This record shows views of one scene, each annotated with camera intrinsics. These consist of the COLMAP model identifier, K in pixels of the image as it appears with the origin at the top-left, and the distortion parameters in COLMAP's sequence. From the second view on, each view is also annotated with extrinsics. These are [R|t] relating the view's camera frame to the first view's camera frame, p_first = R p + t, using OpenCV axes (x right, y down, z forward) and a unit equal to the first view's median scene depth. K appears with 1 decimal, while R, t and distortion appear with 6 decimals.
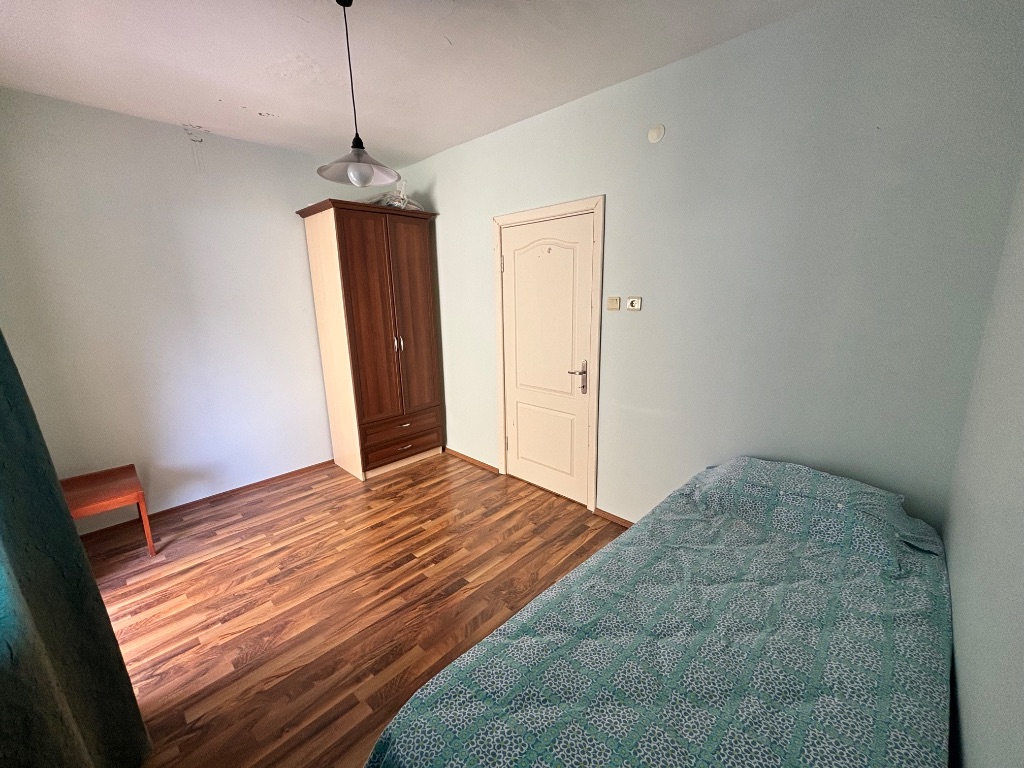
lens RADIAL K [[414.6, 0, 509.6], [0, 414.6, 382.2], [0, 0, 1]] dist [0.002914, 0.000097]
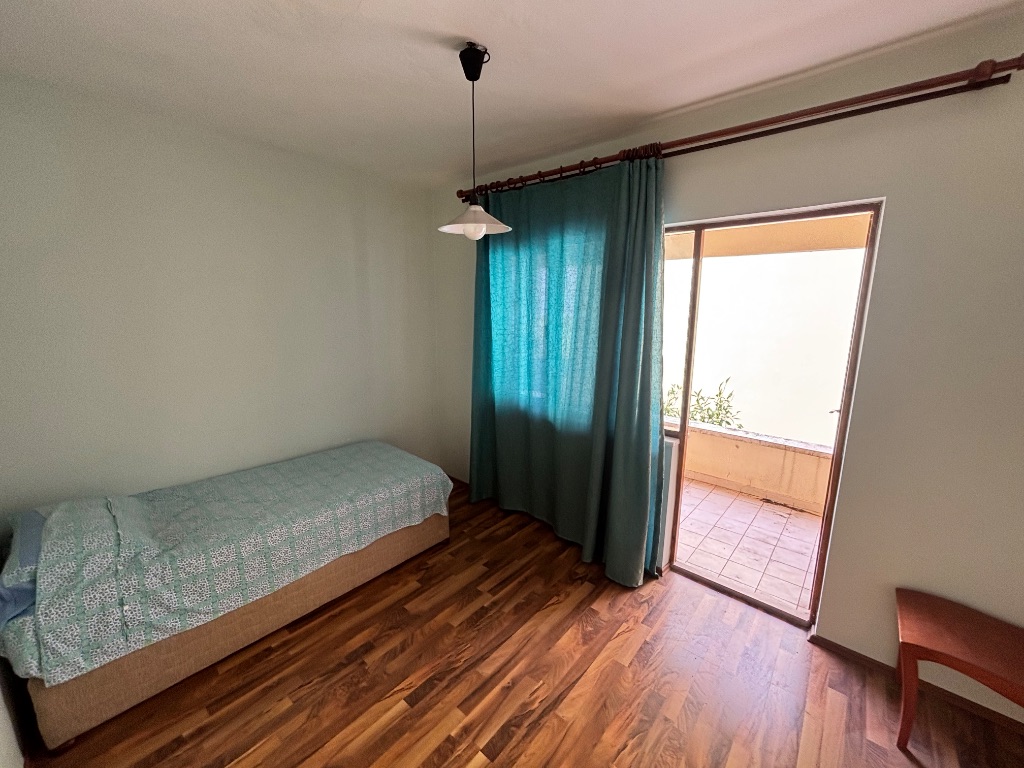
lens RADIAL K [[414.6, 0, 509.6], [0, 414.6, 382.2], [0, 0, 1]] dist [0.002914, 0.000097]
pose [[-0.998347, 0.025102, -0.051704, -0.297147], [0.002413, 0.917098, 0.398655, -0.423102], [0.057425, 0.397872, -0.915642, 1.623921]]
